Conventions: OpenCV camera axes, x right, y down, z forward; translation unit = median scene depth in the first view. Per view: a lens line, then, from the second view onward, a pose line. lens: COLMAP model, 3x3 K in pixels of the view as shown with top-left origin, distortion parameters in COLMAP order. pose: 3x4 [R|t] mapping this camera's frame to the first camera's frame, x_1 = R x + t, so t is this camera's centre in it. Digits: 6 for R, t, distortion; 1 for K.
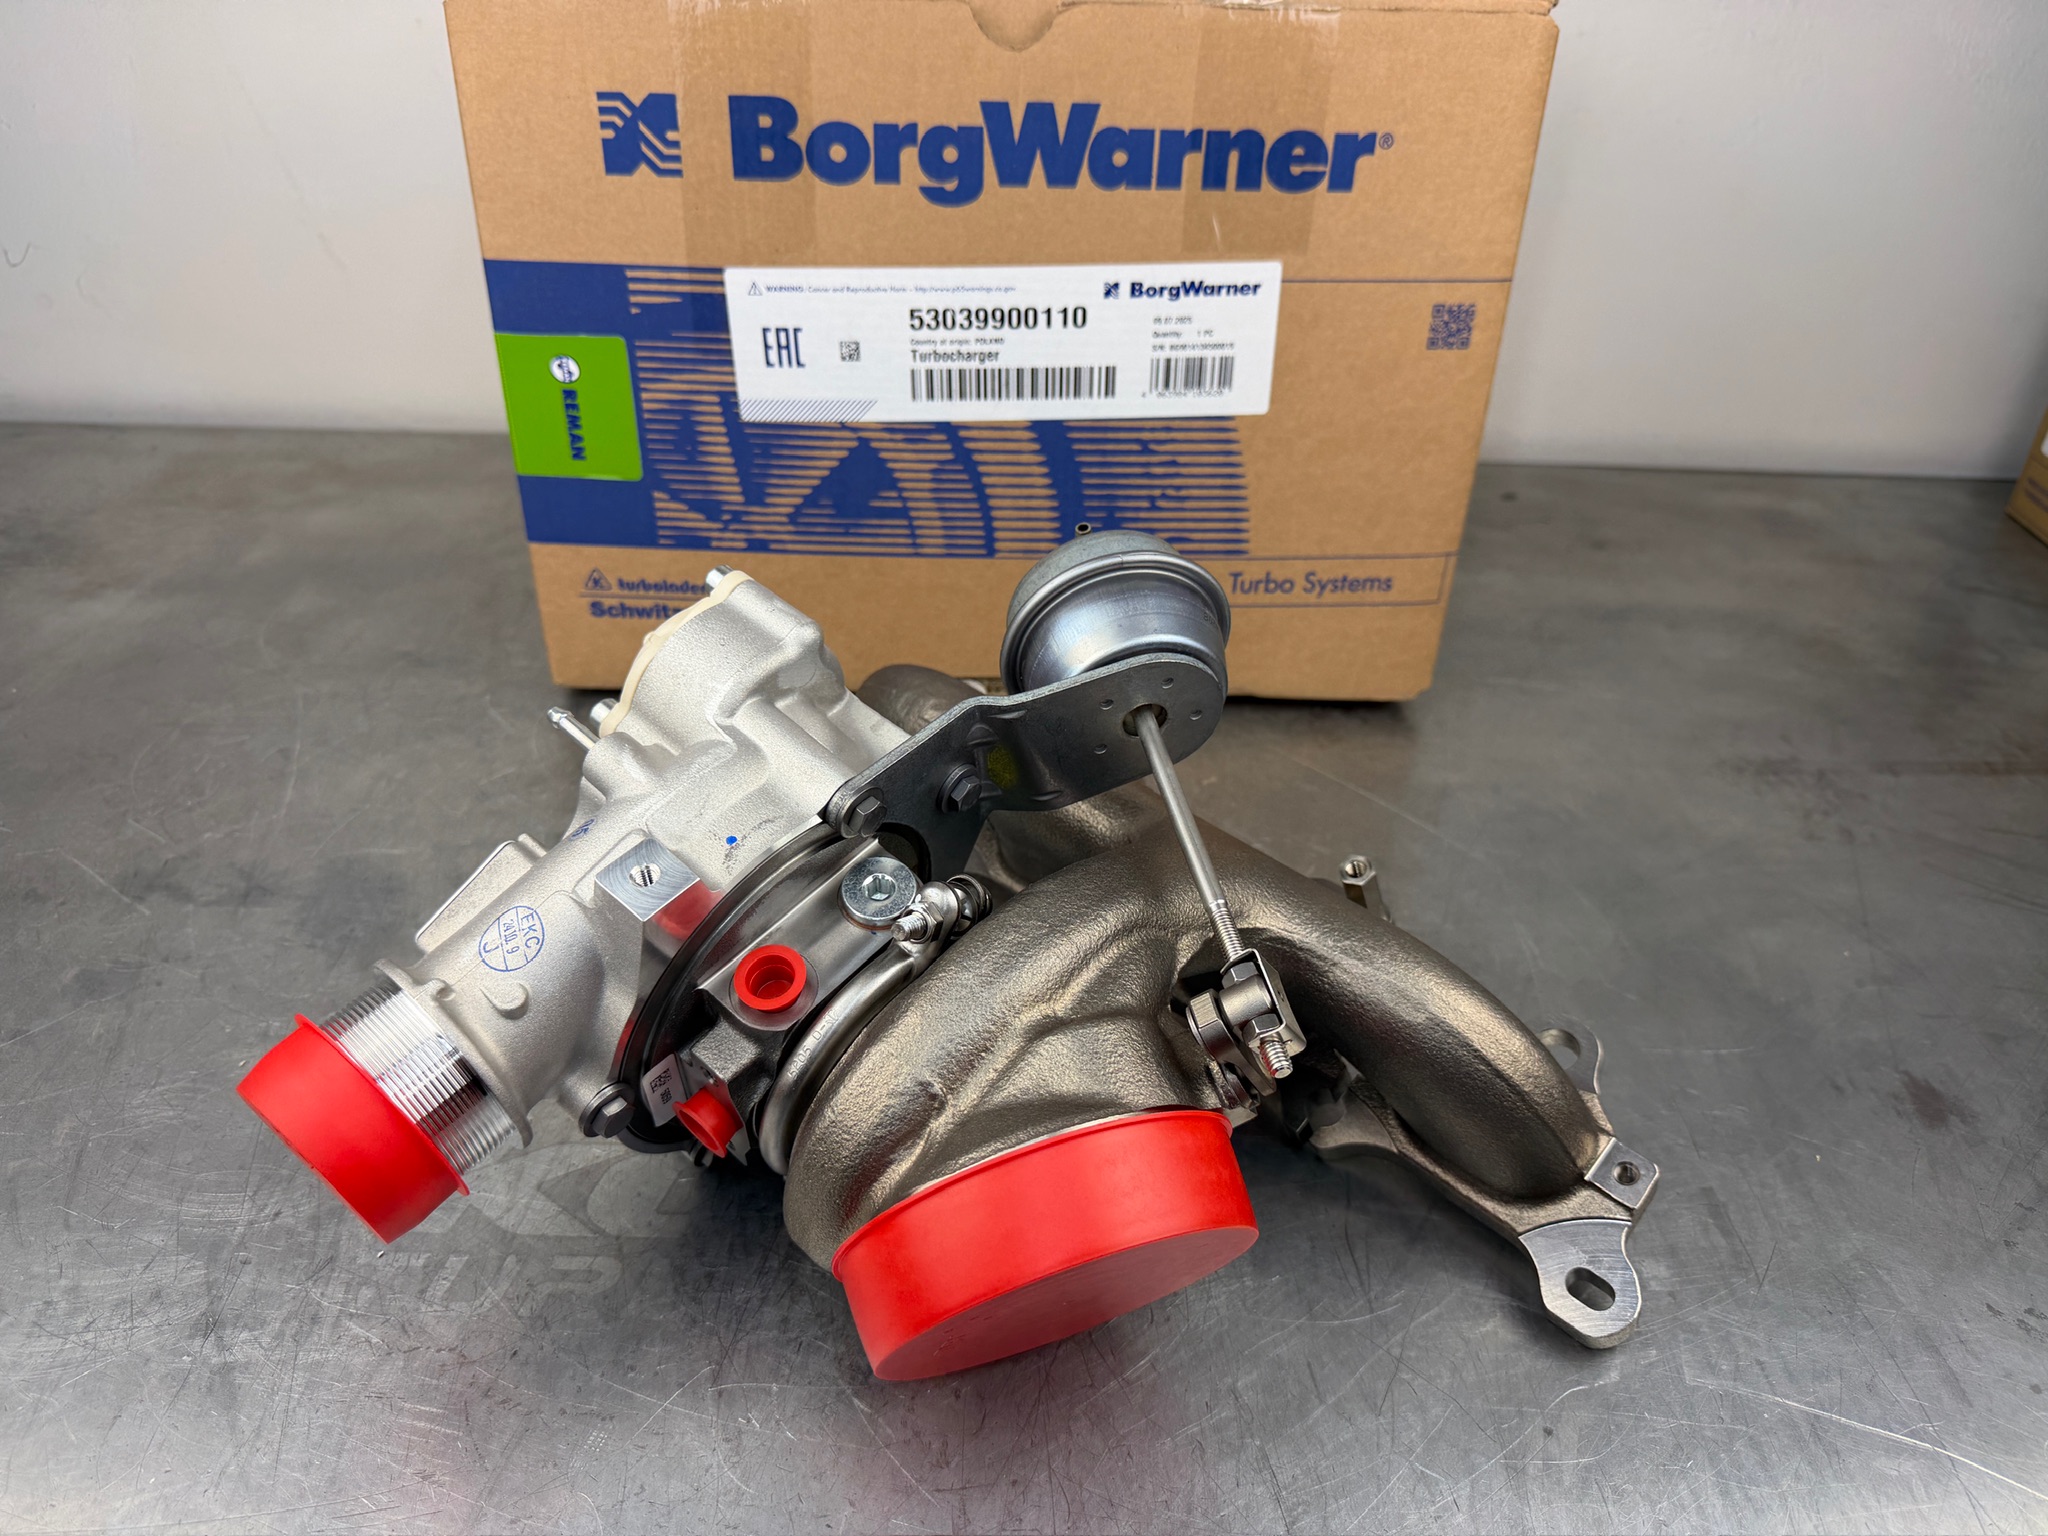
lens RADIAL K [[1466.8, 0, 1021.6], [0, 1466.8, 760.2], [0, 0, 1]] dist [-0.026412, 0.007202]
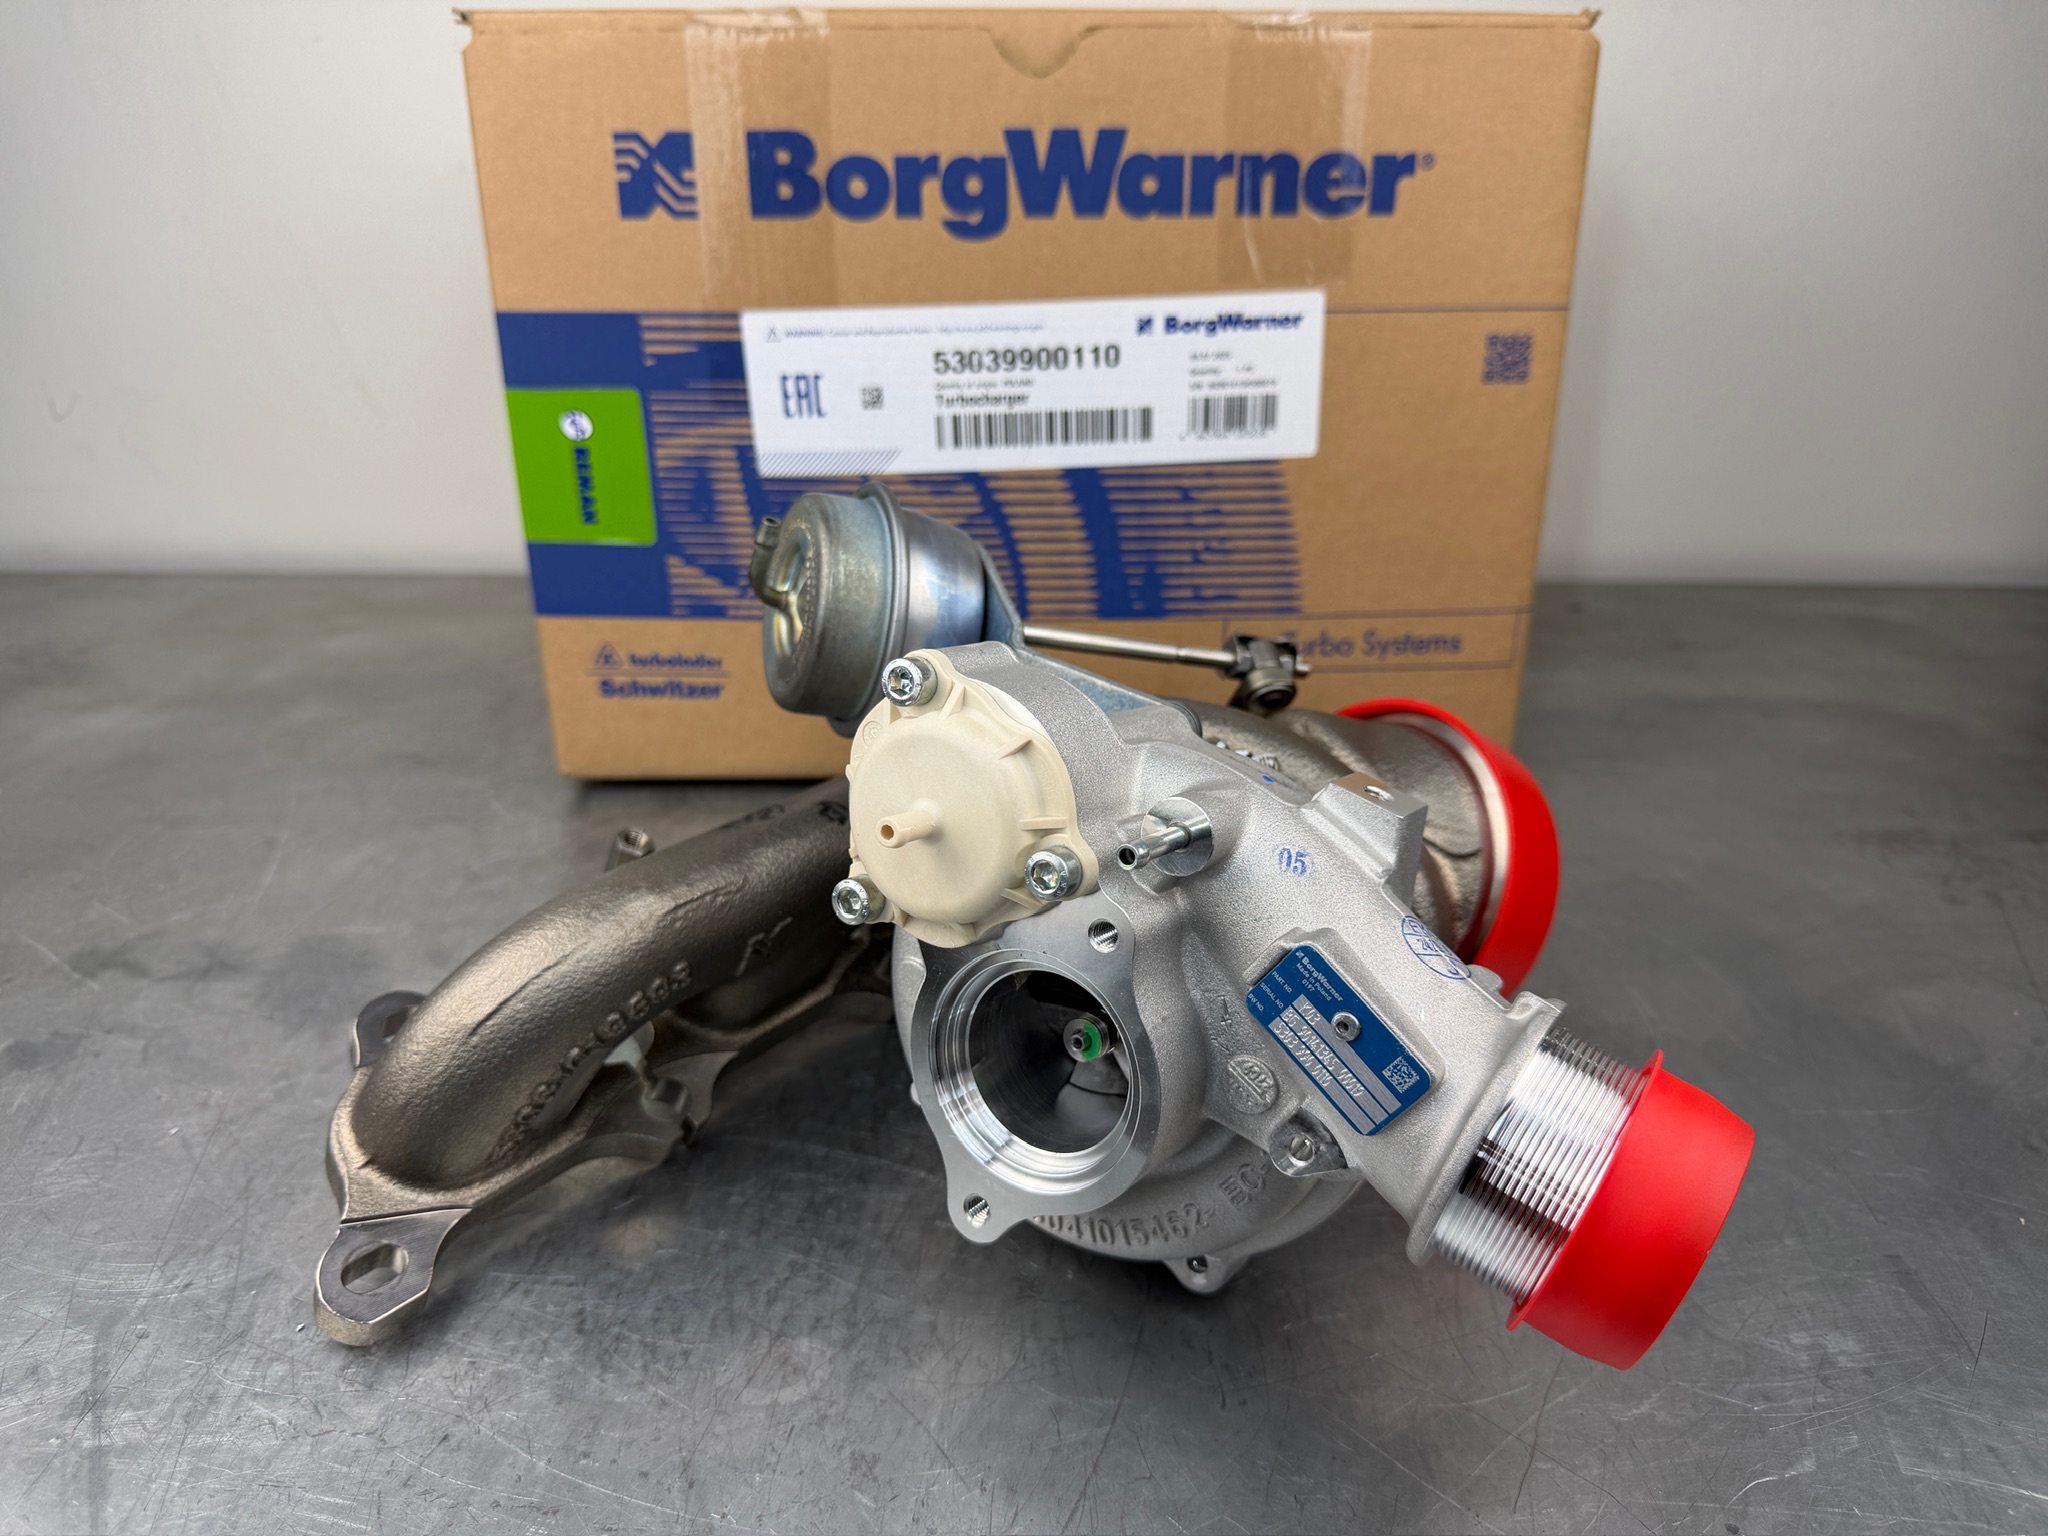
lens RADIAL K [[1476.0, 0, 1019.9], [0, 1476.0, 778.3], [0, 0, 1]] dist [-0.028764, 0.004853]
pose [[0.999173, -0.019311, -0.035792, 0.008982], [0.013390, 0.987215, -0.158830, 0.126059], [0.038402, 0.158219, 0.986657, 0.101022]]
